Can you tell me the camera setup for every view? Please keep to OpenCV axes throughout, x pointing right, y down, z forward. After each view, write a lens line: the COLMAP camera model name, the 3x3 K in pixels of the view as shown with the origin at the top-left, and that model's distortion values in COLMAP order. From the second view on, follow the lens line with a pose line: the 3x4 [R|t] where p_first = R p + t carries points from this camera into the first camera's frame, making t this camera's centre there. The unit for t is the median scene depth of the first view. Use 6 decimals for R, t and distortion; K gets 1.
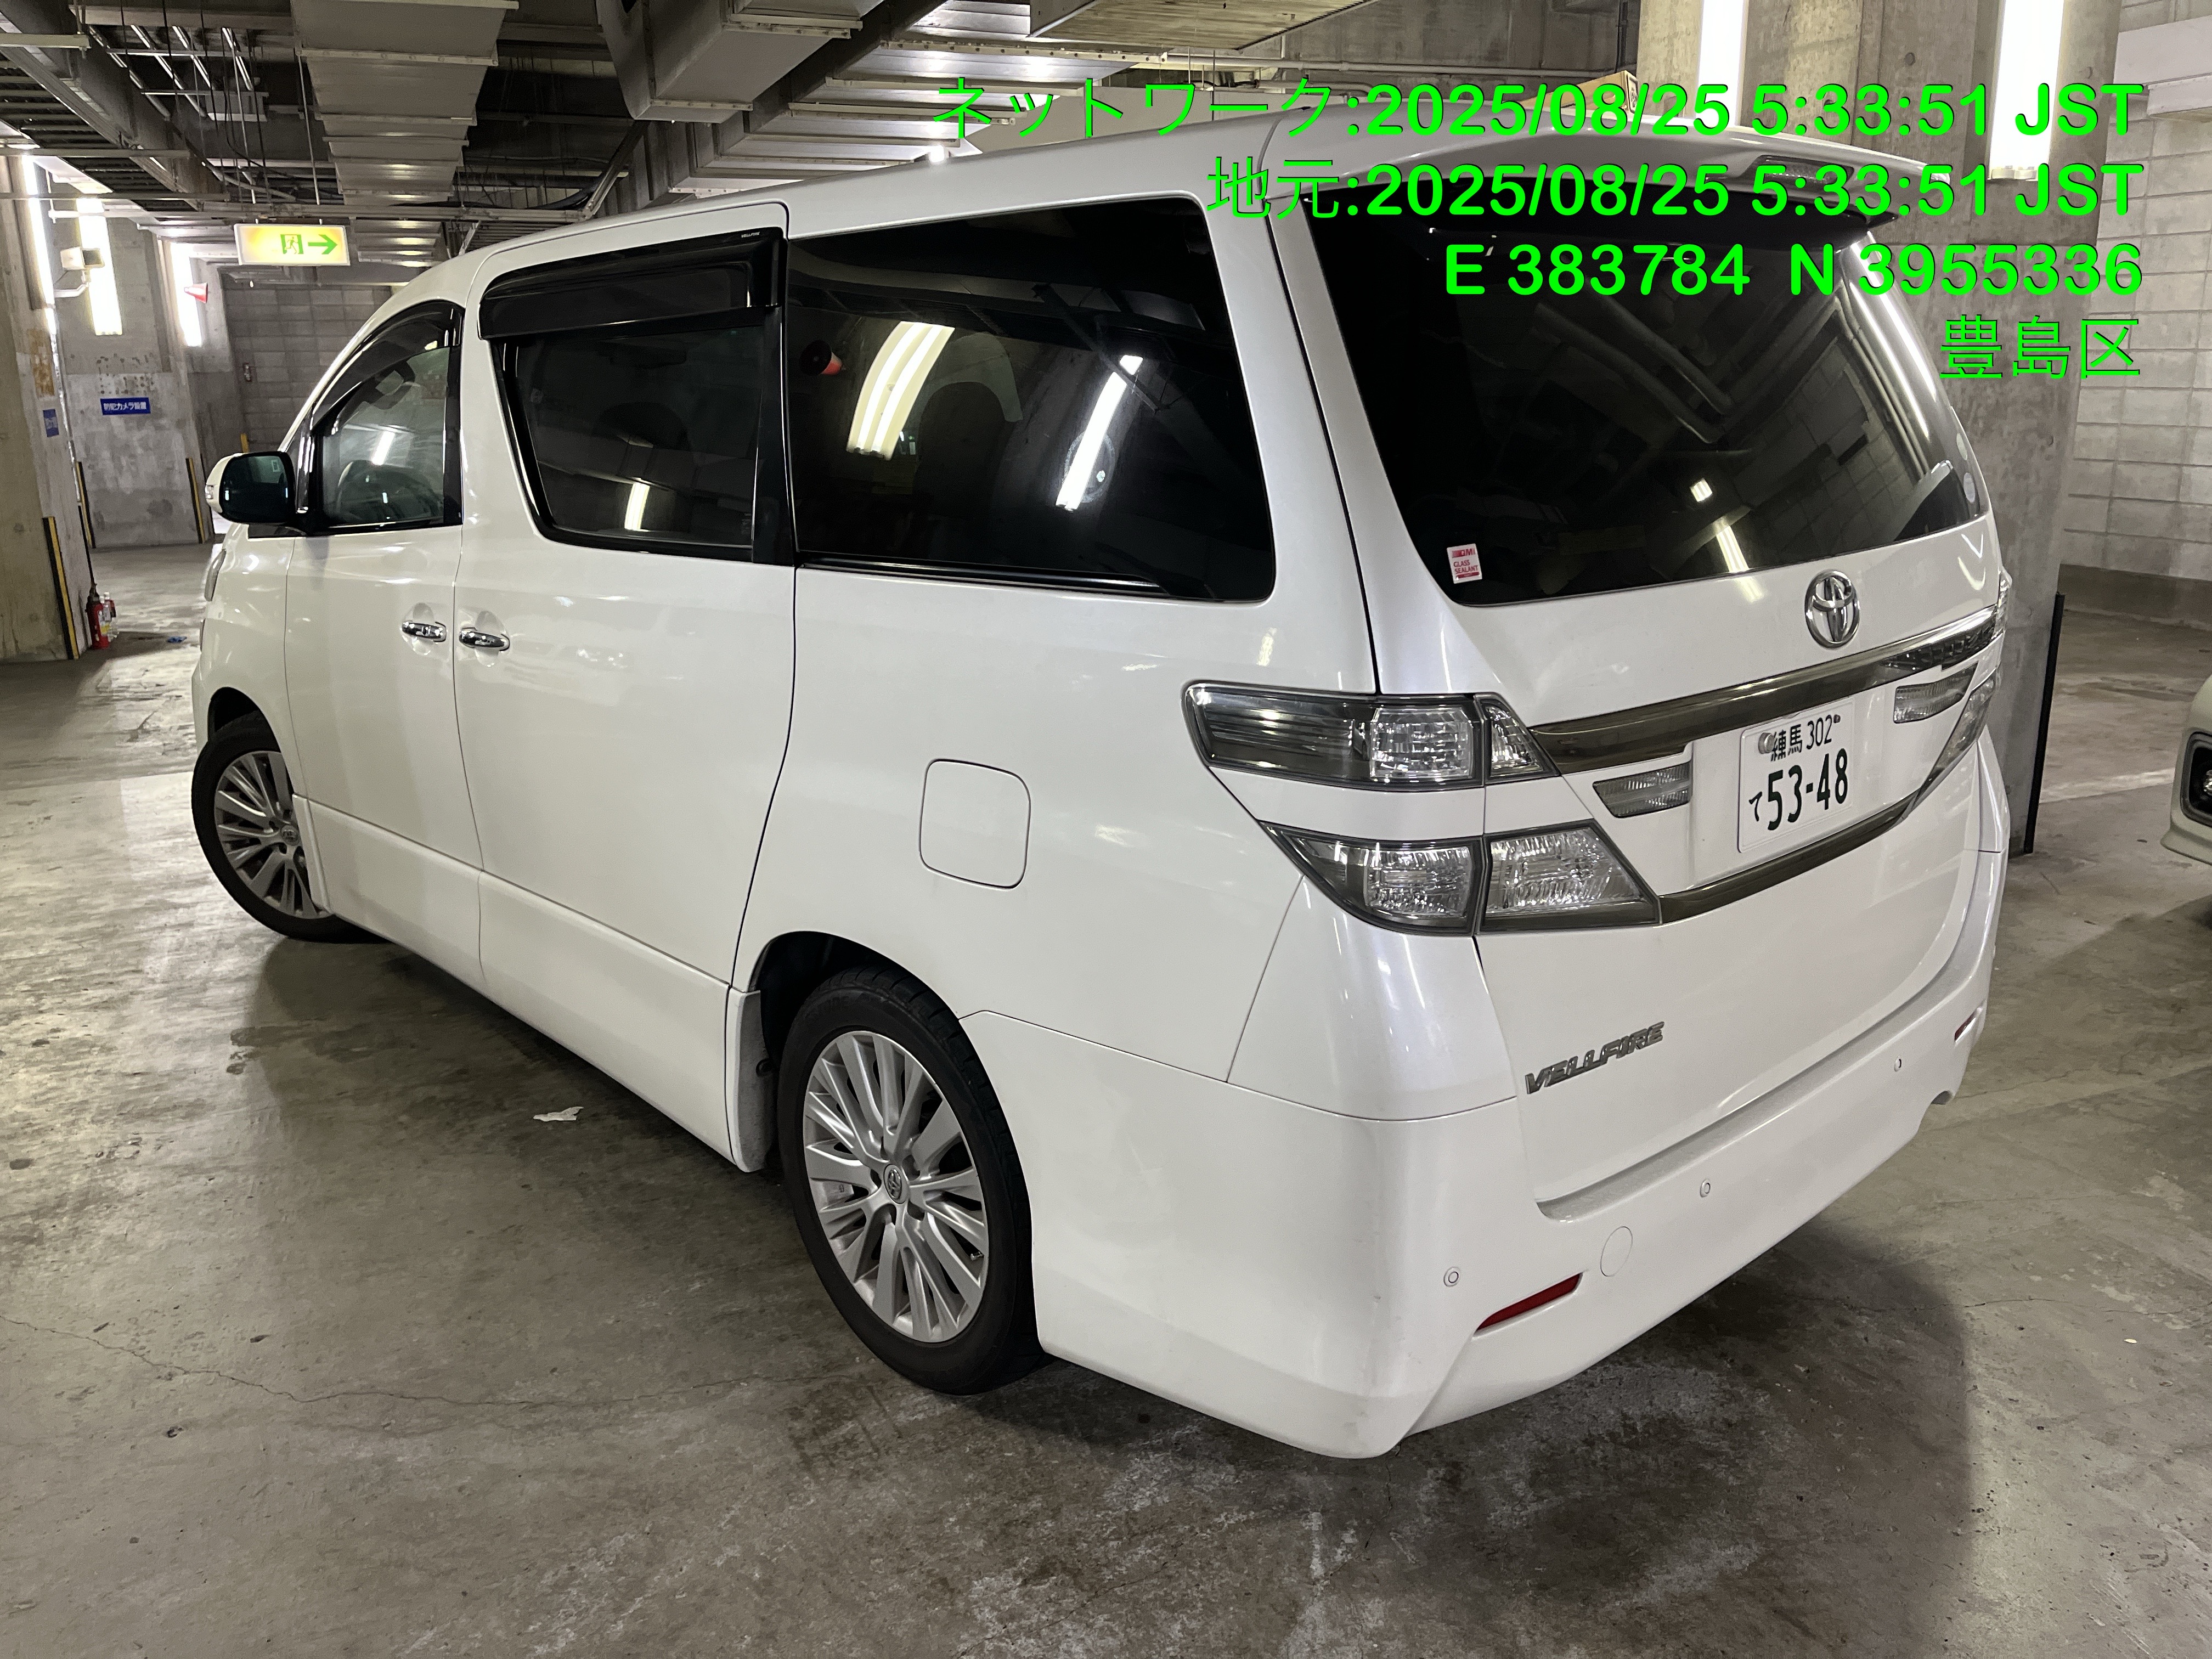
lens RADIAL K [[1691.2, 0, 1106.0], [0, 1691.2, 829.5], [0, 0, 1]] dist [0.066596, -0.096558]
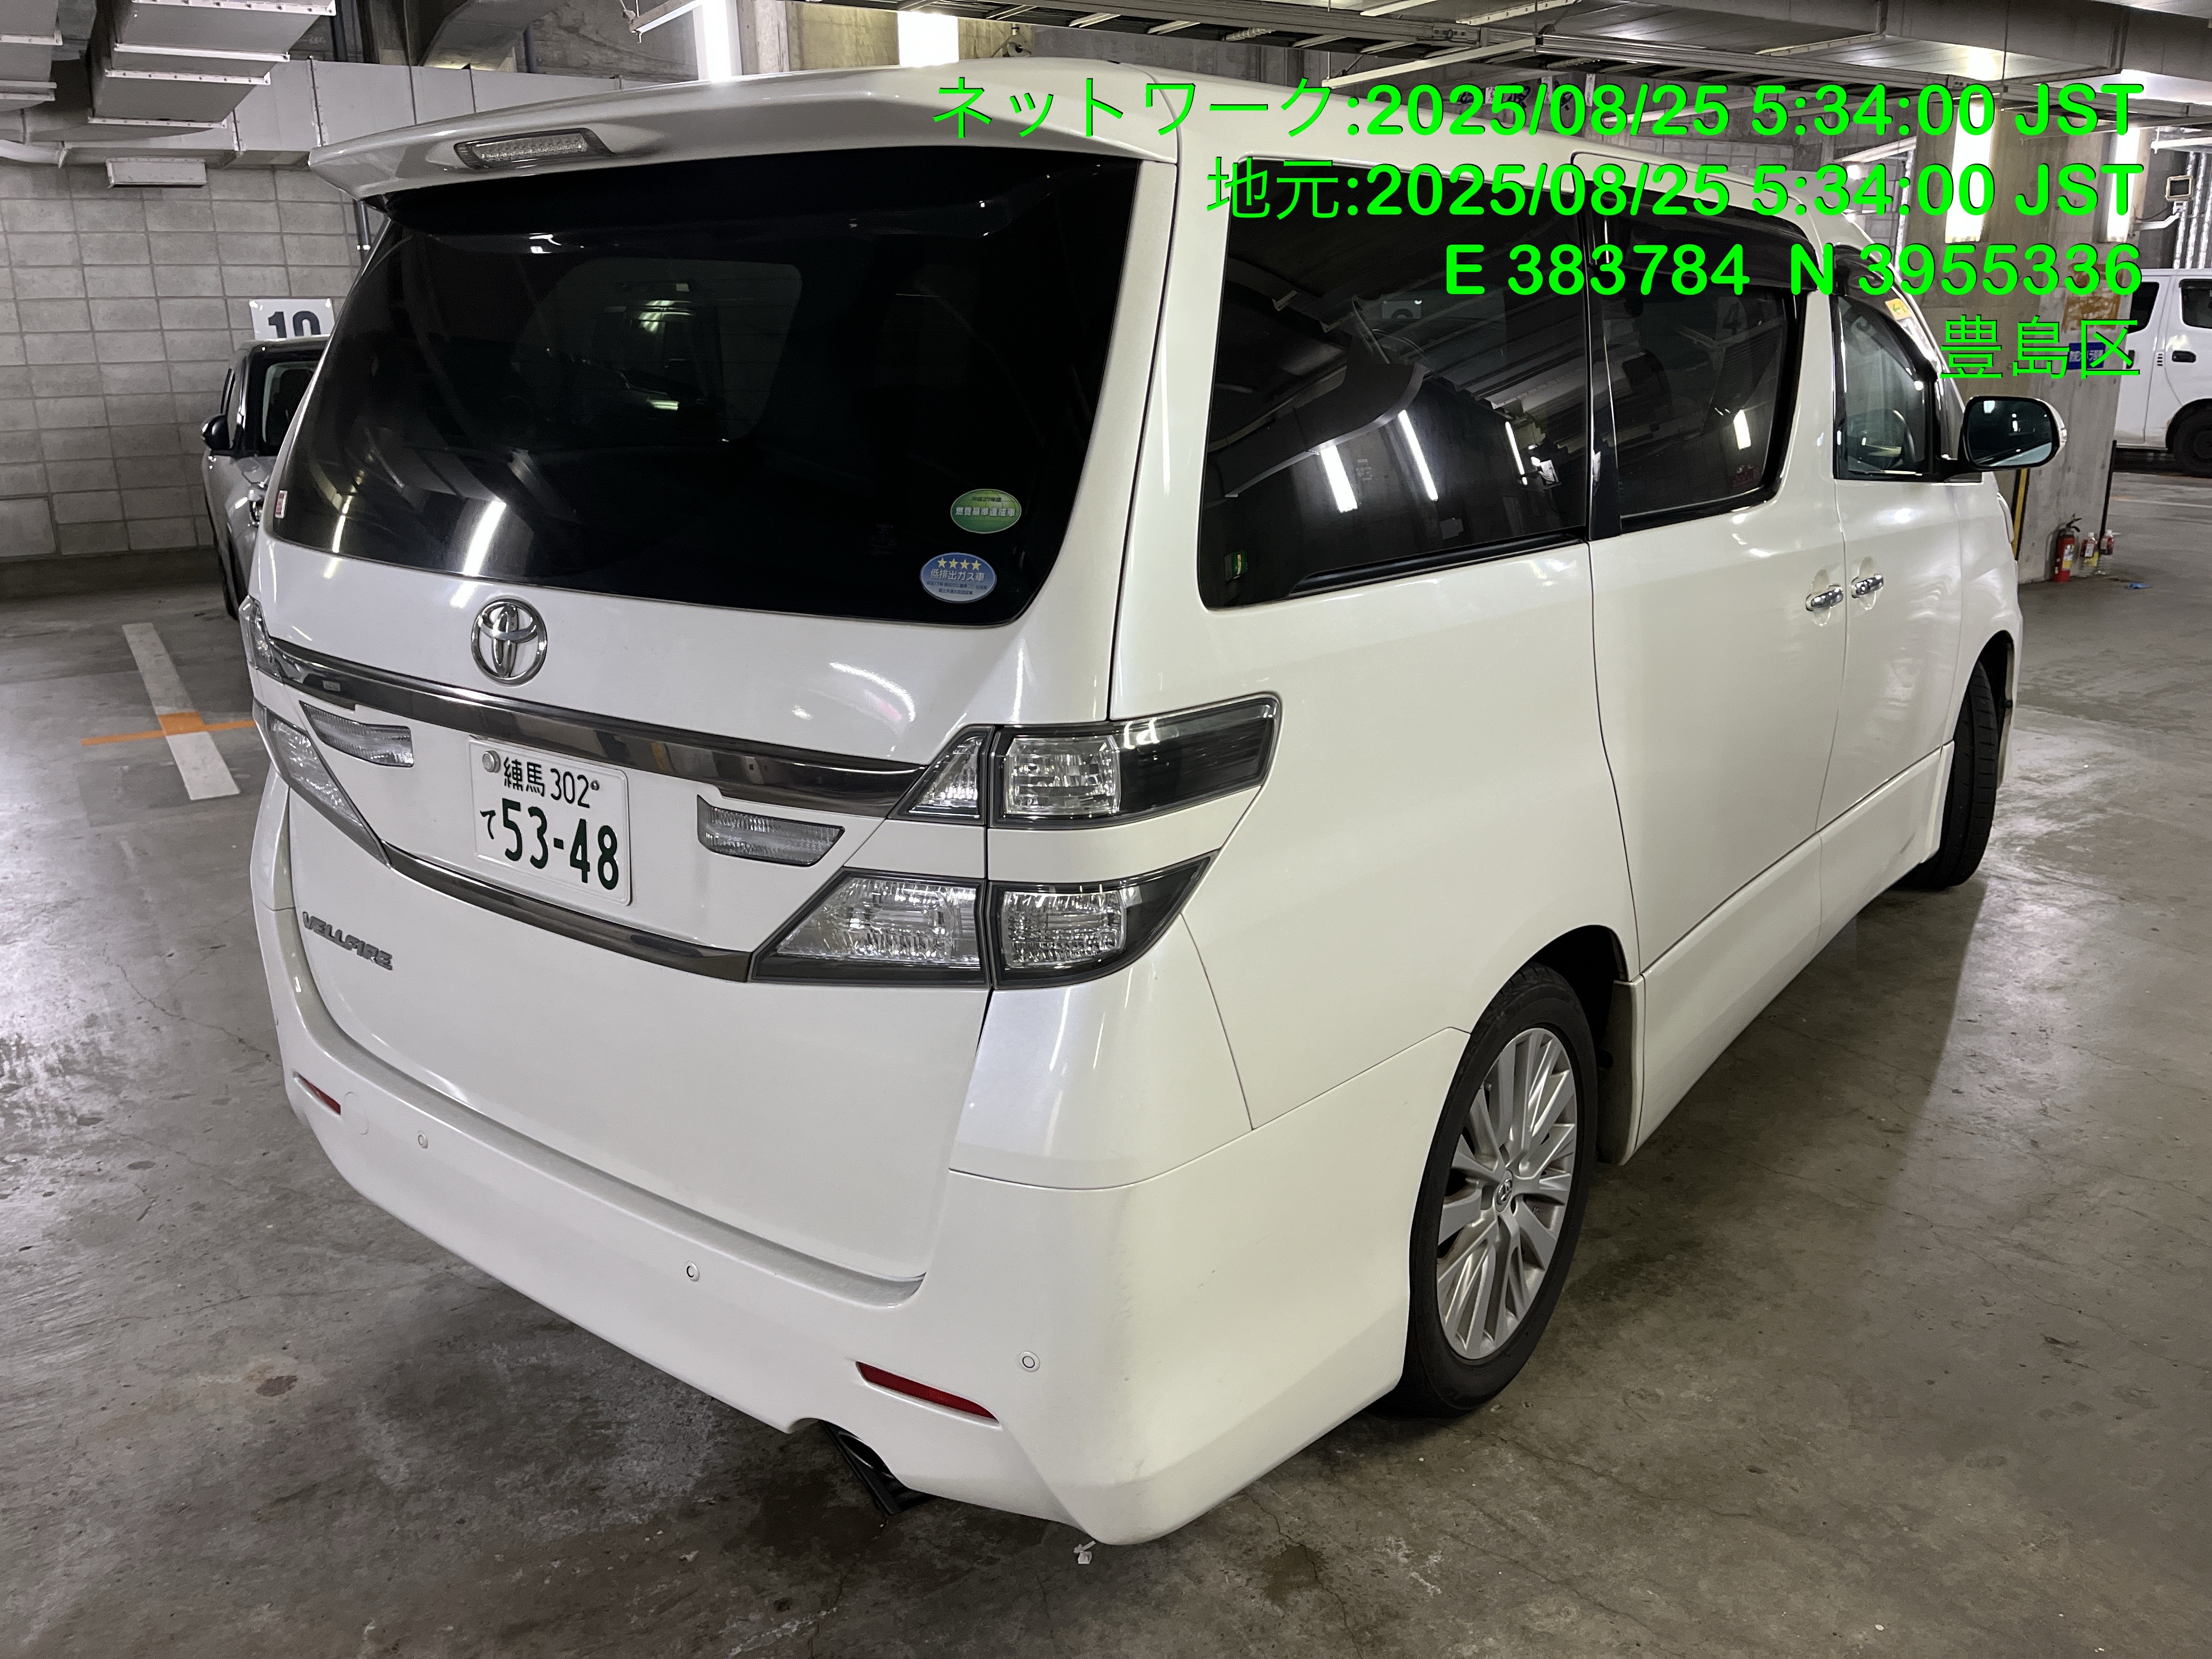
lens RADIAL K [[1691.2, 0, 1106.0], [0, 1691.2, 829.5], [0, 0, 1]] dist [0.066596, -0.096558]
pose [[0.161126, 0.295191, -0.941754, 1.601900], [-0.249880, 0.935332, 0.250426, -0.402859], [0.954777, 0.194976, 0.224469, 1.326941]]
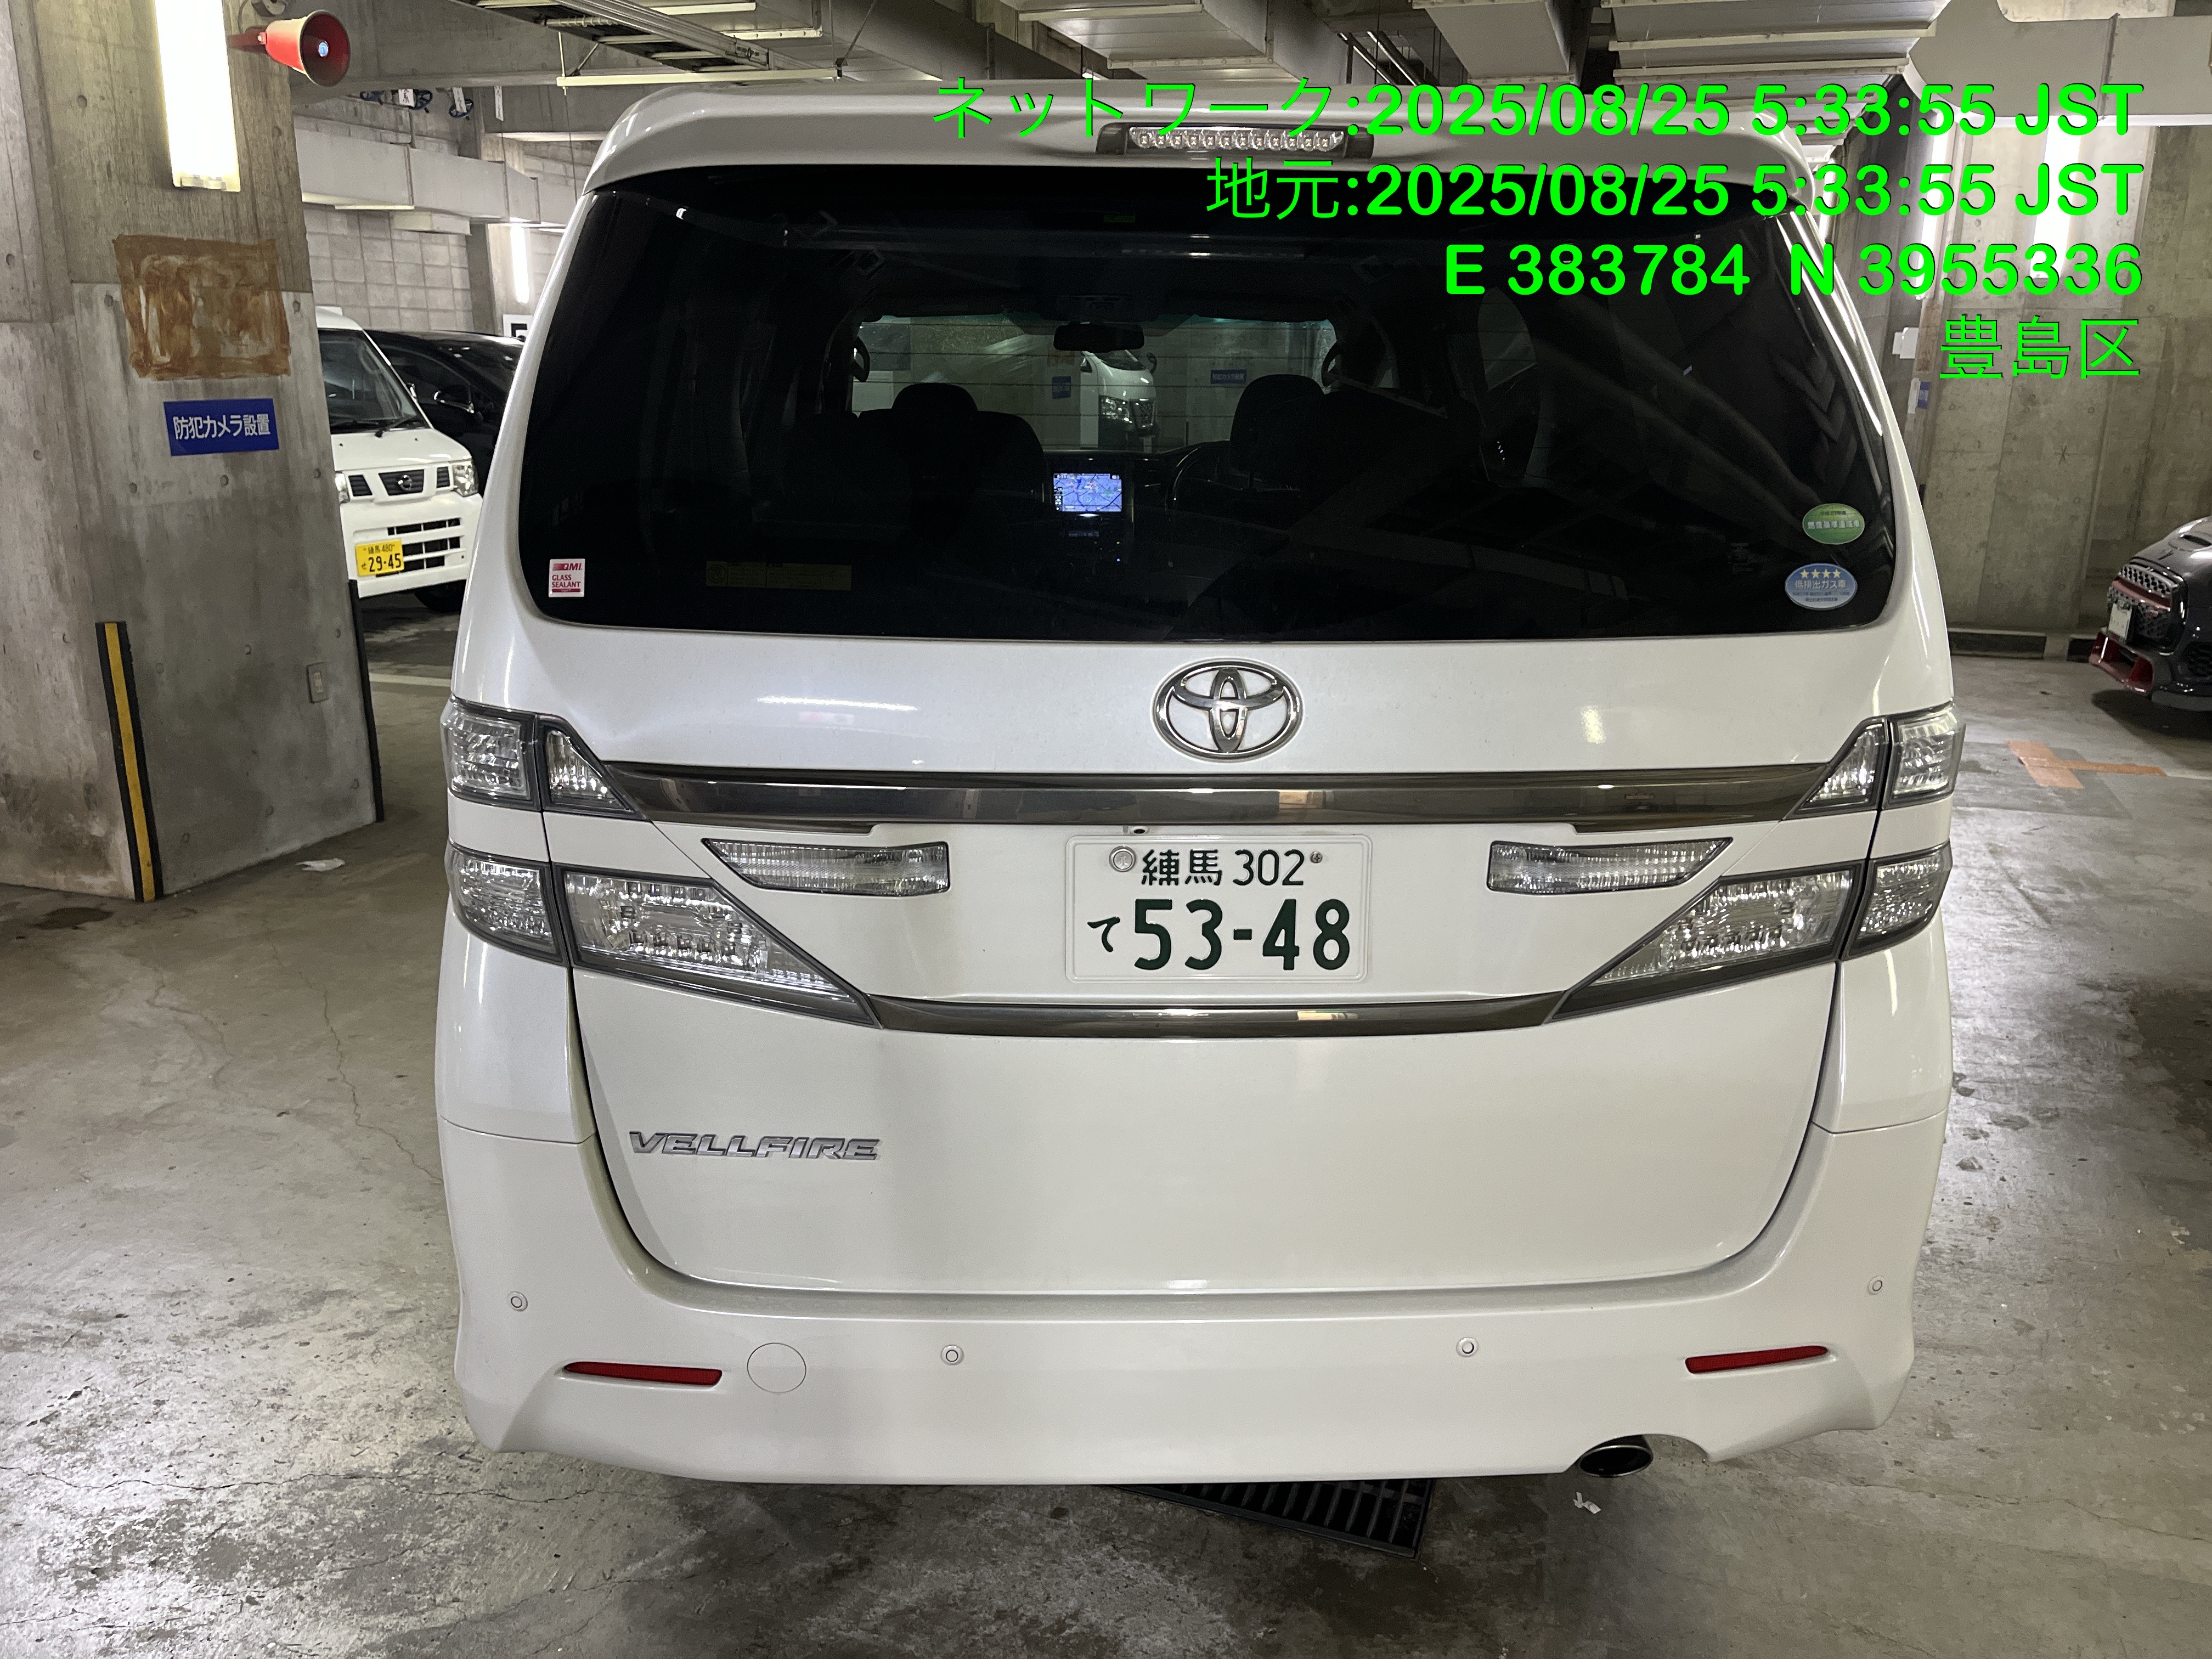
lens RADIAL K [[1691.2, 0, 1106.0], [0, 1691.2, 829.5], [0, 0, 1]] dist [0.066596, -0.096558]
pose [[0.763174, 0.208476, -0.611640, 1.026244], [-0.195345, 0.976674, 0.089155, -0.158708], [0.615960, 0.051440, 0.786096, 0.431804]]
